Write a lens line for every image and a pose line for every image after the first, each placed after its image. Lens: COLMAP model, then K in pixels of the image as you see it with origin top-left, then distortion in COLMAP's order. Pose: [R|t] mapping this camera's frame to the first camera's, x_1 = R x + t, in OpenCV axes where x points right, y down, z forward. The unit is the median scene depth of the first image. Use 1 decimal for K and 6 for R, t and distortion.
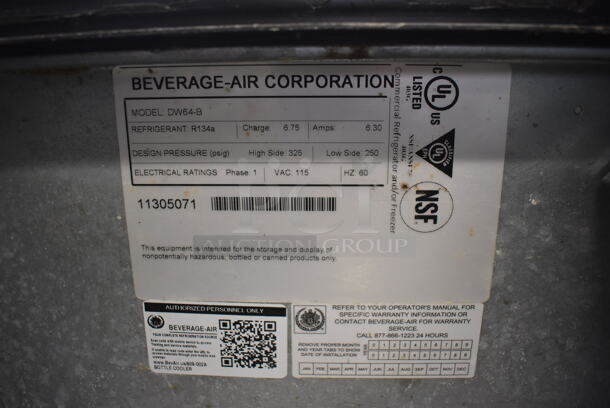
lens RADIAL K [[465.8, 0, 302.7], [0, 465.8, 194.5], [0, 0, 1]] dist [-0.083407, -0.003344]
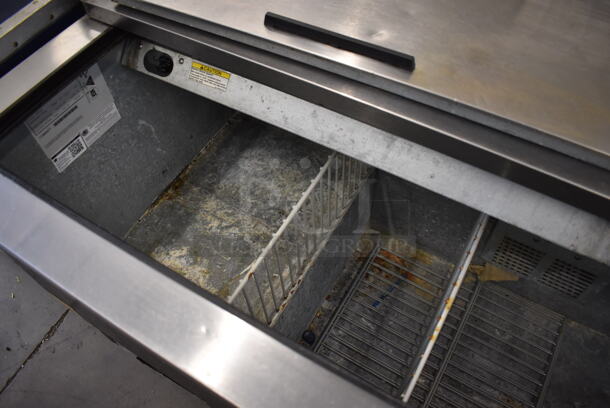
lens RADIAL K [[465.8, 0, 302.7], [0, 465.8, 194.5], [0, 0, 1]] dist [-0.083407, -0.003344]
pose [[0.490235, -0.710110, 0.505385, -1.492196], [0.266978, 0.674314, 0.688494, -1.639995], [-0.829694, -0.202597, 0.520155, -2.814177]]
